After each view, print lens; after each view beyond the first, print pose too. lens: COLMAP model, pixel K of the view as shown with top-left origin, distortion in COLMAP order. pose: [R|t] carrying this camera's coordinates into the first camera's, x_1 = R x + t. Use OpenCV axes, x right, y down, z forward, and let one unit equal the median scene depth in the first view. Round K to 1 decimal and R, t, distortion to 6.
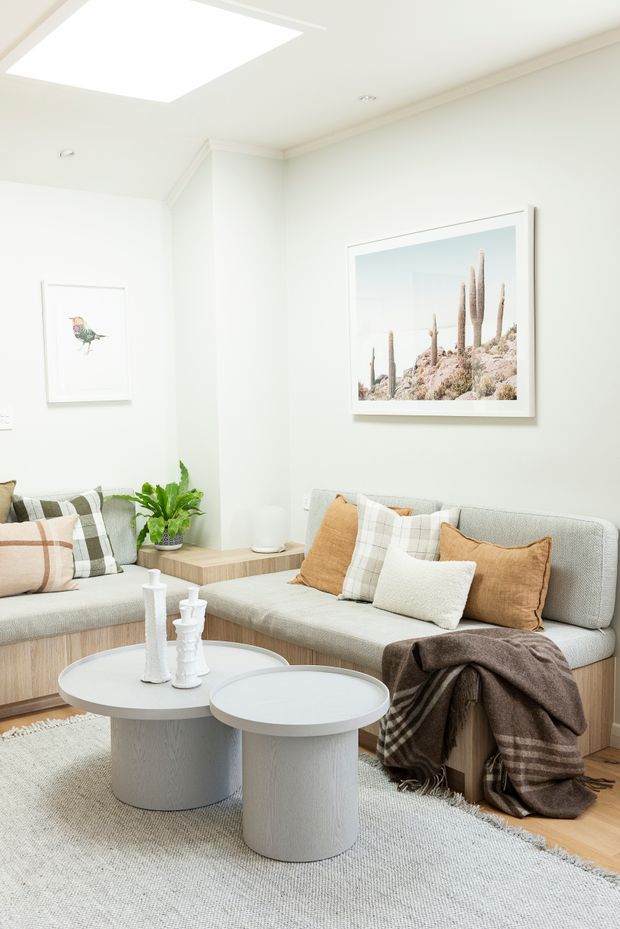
lens RADIAL K [[939.6, 0, 310.0], [0, 939.6, 464.5], [0, 0, 1]] dist [0.006662, -0.005807]
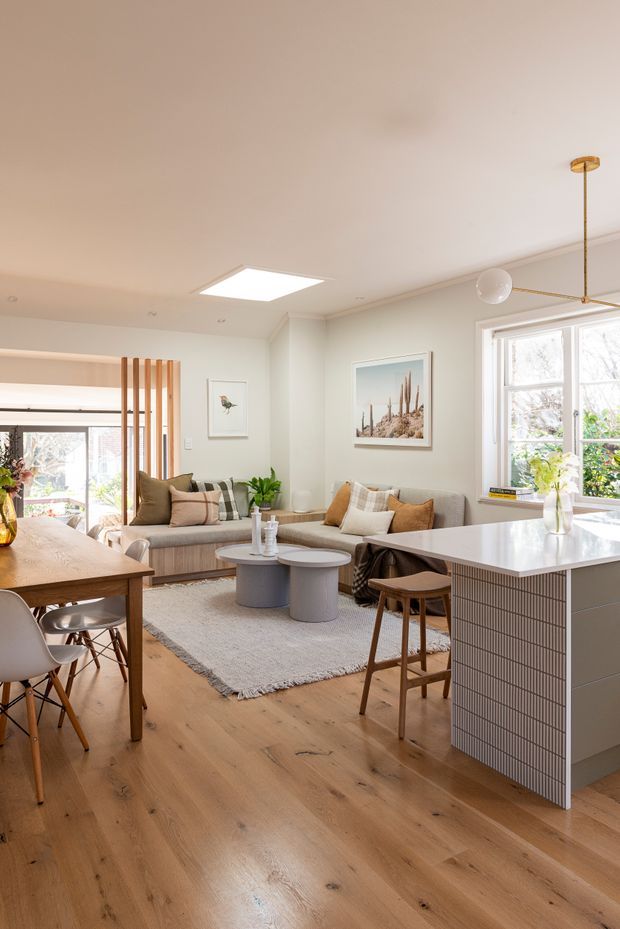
lens RADIAL K [[635.8, 0, 312.0], [0, 635.8, 444.7], [0, 0, 1]] dist [0.003360, -0.002200]
pose [[0.996504, 0.015937, -0.082010, 0.074522], [-0.020662, 0.998155, -0.057094, 0.031643], [0.080949, 0.058589, 0.994995, -0.432251]]
